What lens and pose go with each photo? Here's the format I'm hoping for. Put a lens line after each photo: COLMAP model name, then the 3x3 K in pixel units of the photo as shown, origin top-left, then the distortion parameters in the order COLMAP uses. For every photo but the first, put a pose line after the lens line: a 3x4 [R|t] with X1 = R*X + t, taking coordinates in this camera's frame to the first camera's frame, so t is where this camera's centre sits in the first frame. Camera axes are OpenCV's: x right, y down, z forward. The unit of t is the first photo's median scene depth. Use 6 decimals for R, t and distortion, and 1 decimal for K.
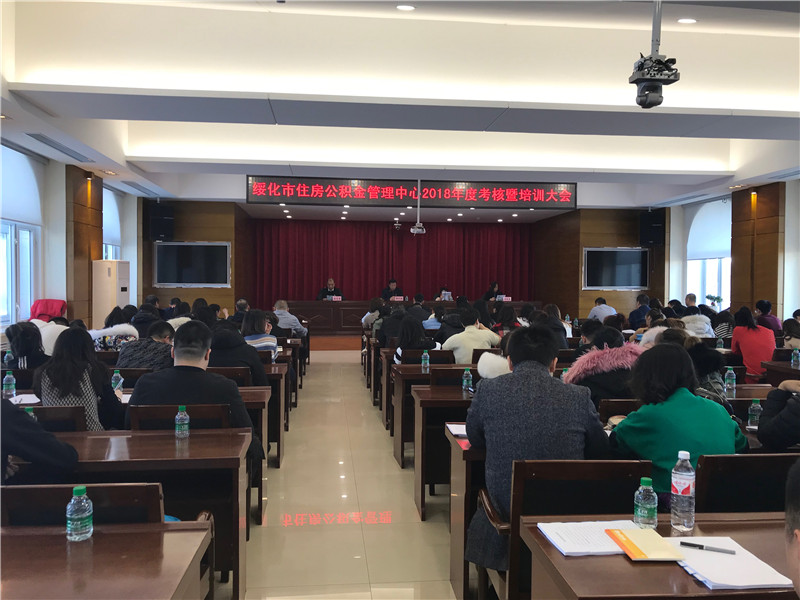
lens RADIAL K [[656.1, 0, 397.0], [0, 656.1, 296.8], [0, 0, 1]] dist [0.034335, -0.008040]
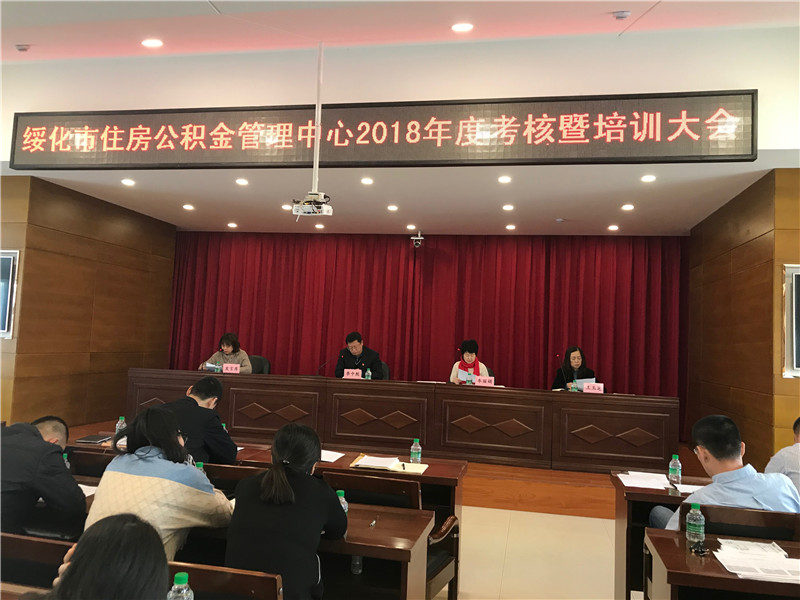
lens RADIAL K [[662.8, 0, 400.0], [0, 662.8, 300.0], [0, 0, 1]] dist [0.000770, 0.000650]
pose [[0.953325, 0.015267, -0.301561, 0.200310], [-0.043865, 0.995129, -0.088289, -0.011327], [0.298744, 0.097396, 0.949350, 0.606466]]
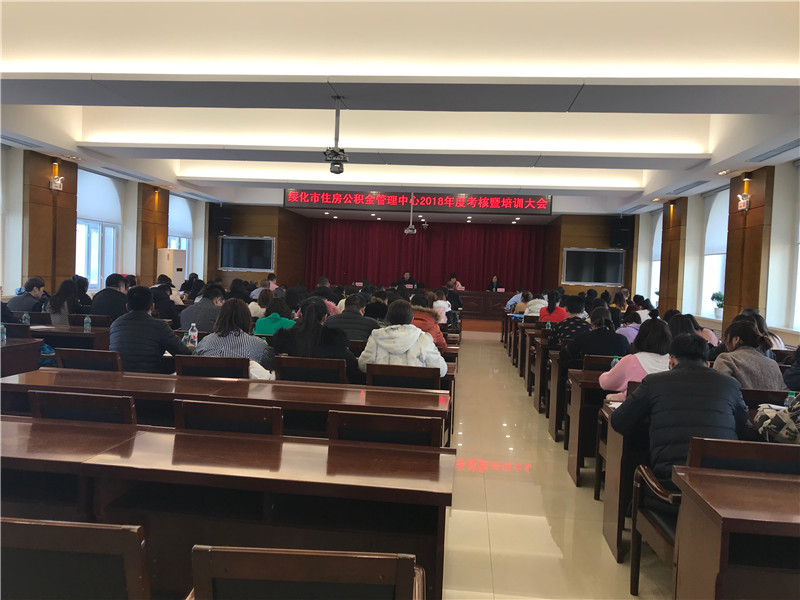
lens RADIAL K [[656.1, 0, 397.0], [0, 656.1, 296.8], [0, 0, 1]] dist [0.034335, -0.008040]
pose [[0.976864, 0.039701, -0.210146, 0.263137], [-0.038015, 0.999204, 0.012055, 0.009203], [0.210458, -0.003787, 0.977596, -0.215505]]
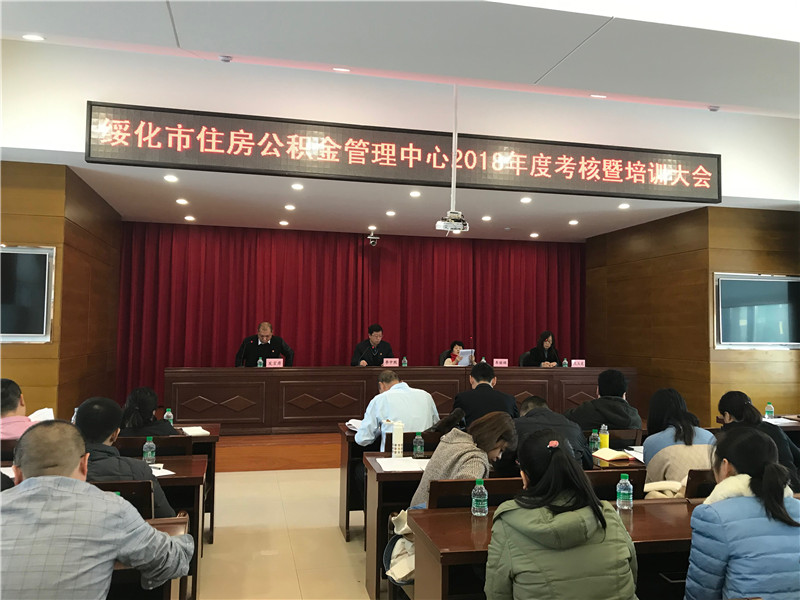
lens RADIAL K [[662.8, 0, 400.0], [0, 662.8, 300.0], [0, 0, 1]] dist [0.000770, 0.000650]
pose [[0.992335, 0.011966, 0.122997, -0.063225], [-0.003141, 0.997422, -0.071694, -0.011012], [-0.123538, 0.070758, 0.989814, 0.503961]]
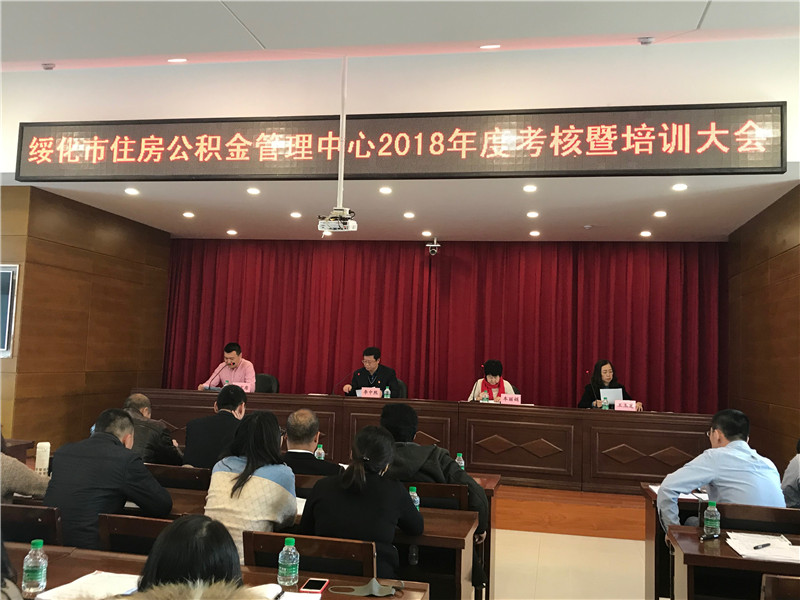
lens RADIAL K [[789.2, 0, 394.8], [0, 789.2, 293.7], [0, 0, 1]] dist [0.061373, -0.208427]
pose [[0.952449, 0.003943, -0.304671, 0.204940], [-0.037735, 0.993745, -0.105106, -0.009692], [0.302351, 0.111605, 0.946641, 0.533939]]
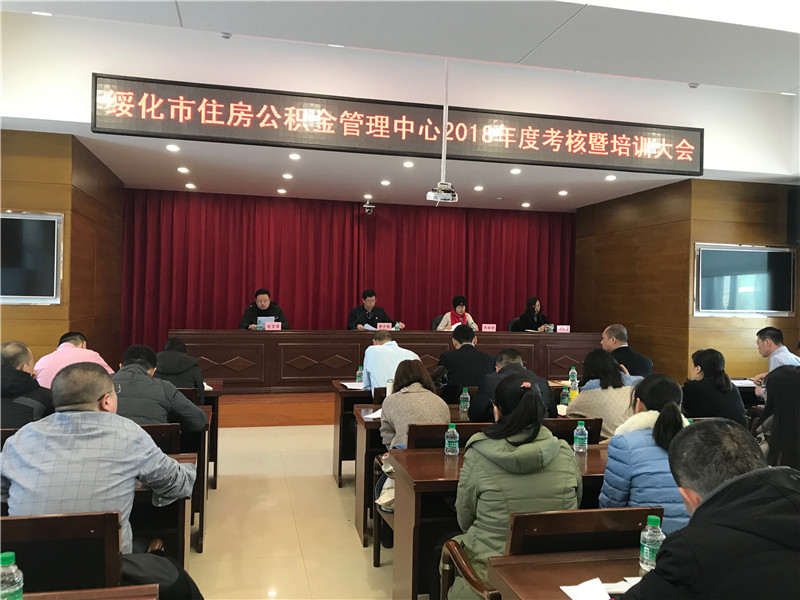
lens RADIAL K [[662.8, 0, 400.0], [0, 662.8, 300.0], [0, 0, 1]] dist [0.000770, 0.000650]
pose [[0.991993, 0.013321, 0.125589, -0.061240], [-0.010594, 0.999694, -0.022352, -0.008822], [-0.125848, 0.020843, 0.991831, 0.477113]]
